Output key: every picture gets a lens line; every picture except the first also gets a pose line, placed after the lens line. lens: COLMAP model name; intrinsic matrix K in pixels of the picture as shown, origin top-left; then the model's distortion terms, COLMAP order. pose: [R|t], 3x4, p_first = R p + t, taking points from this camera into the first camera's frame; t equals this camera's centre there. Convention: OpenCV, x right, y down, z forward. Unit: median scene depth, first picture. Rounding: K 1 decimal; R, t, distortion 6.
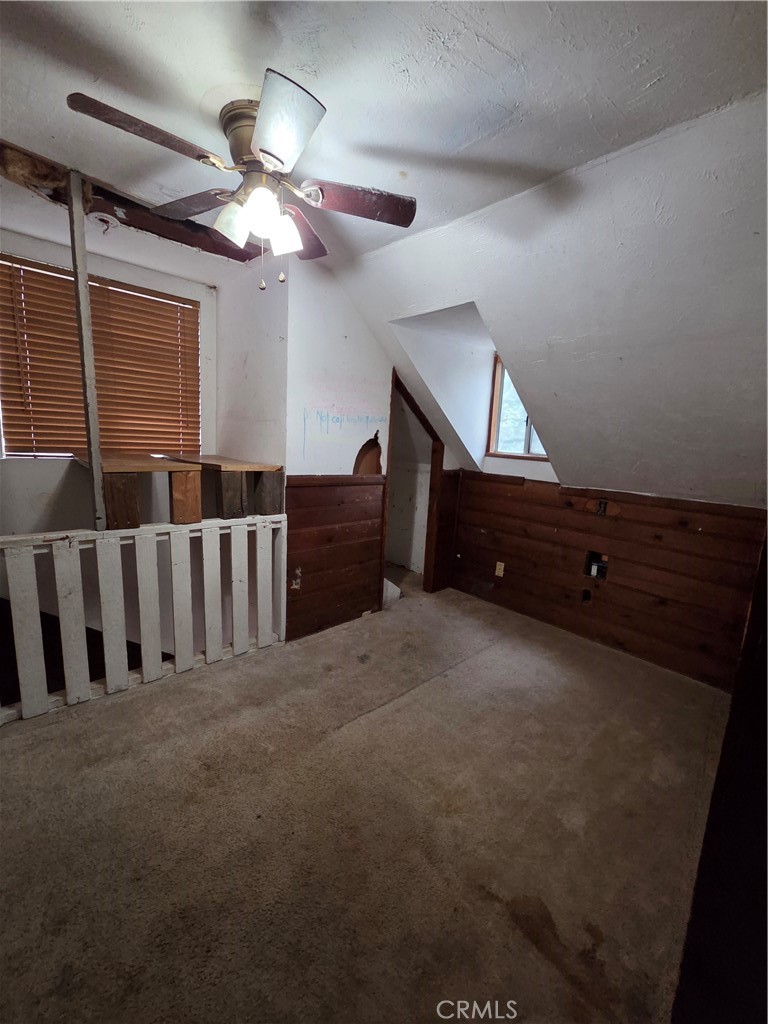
lens RADIAL K [[422.8, 0, 385.7], [0, 422.8, 509.0], [0, 0, 1]] dist [0.000835, 0.001148]
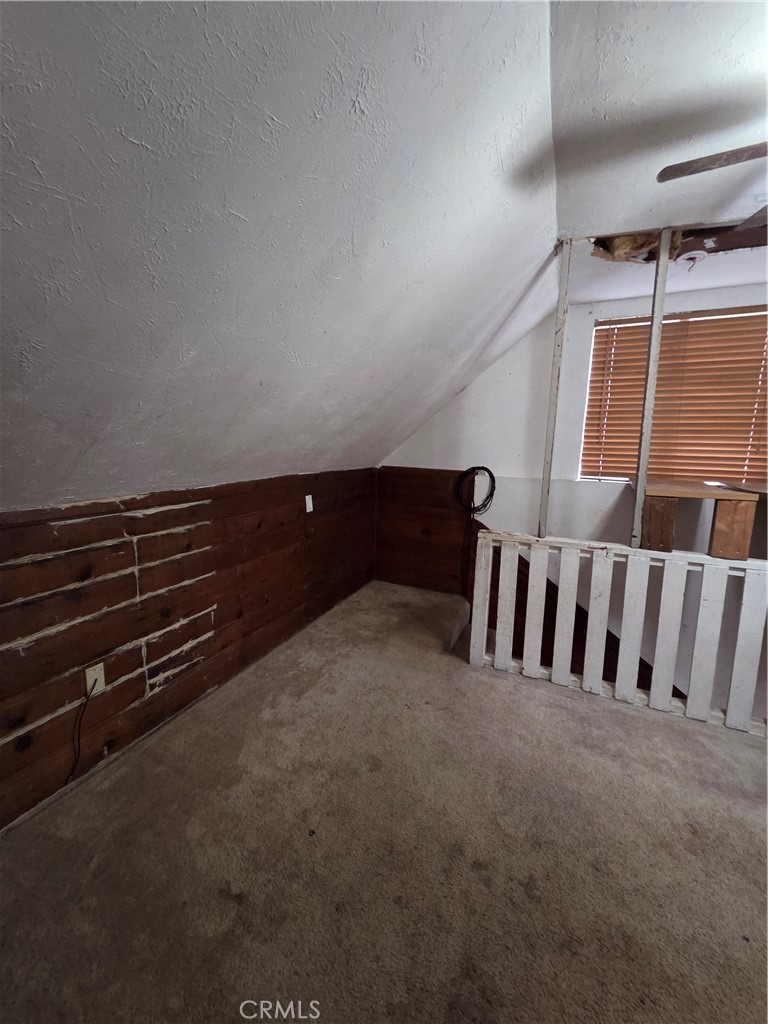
lens RADIAL K [[422.8, 0, 386.4], [0, 422.8, 508.2], [0, 0, 1]] dist [0.000835, 0.001148]
pose [[0.377852, 0.091992, -0.921285, 0.075378], [-0.156606, 0.987064, 0.034331, 0.012201], [0.912525, 0.131307, 0.387371, -0.014199]]
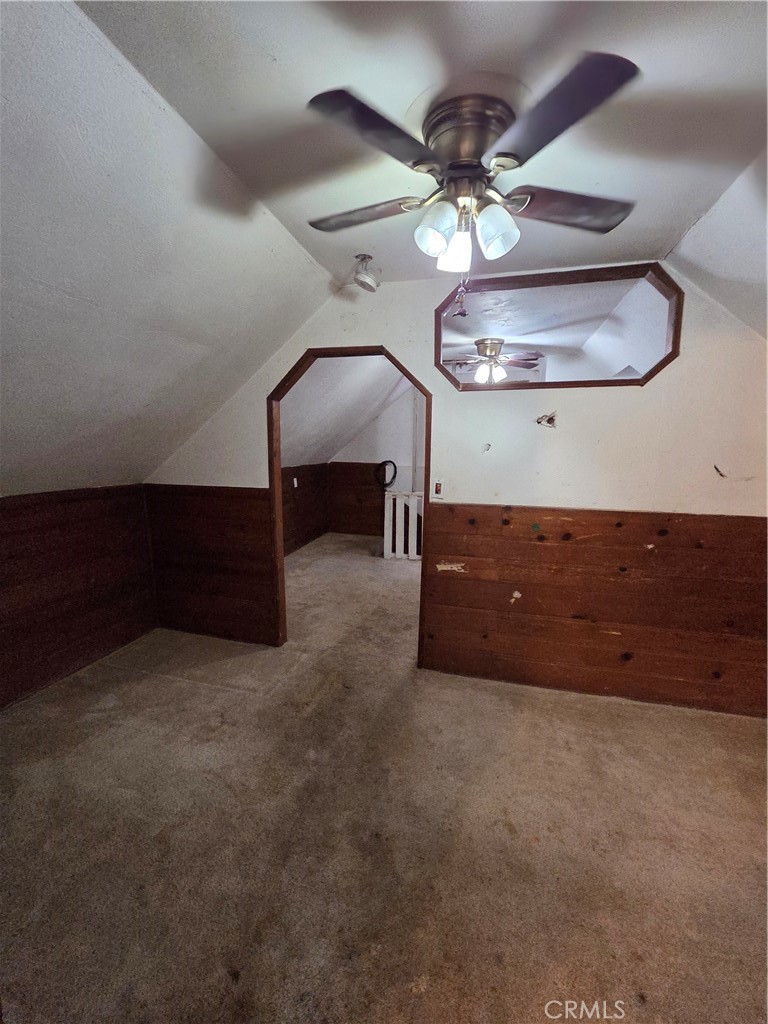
lens RADIAL K [[422.8, 0, 380.8], [0, 422.8, 510.4], [0, 0, 1]] dist [0.000835, 0.001148]
pose [[0.518612, 0.080956, -0.851169, 1.280868], [-0.121731, 0.992357, 0.020215, 0.153432], [0.846300, 0.093130, 0.524503, -0.669210]]
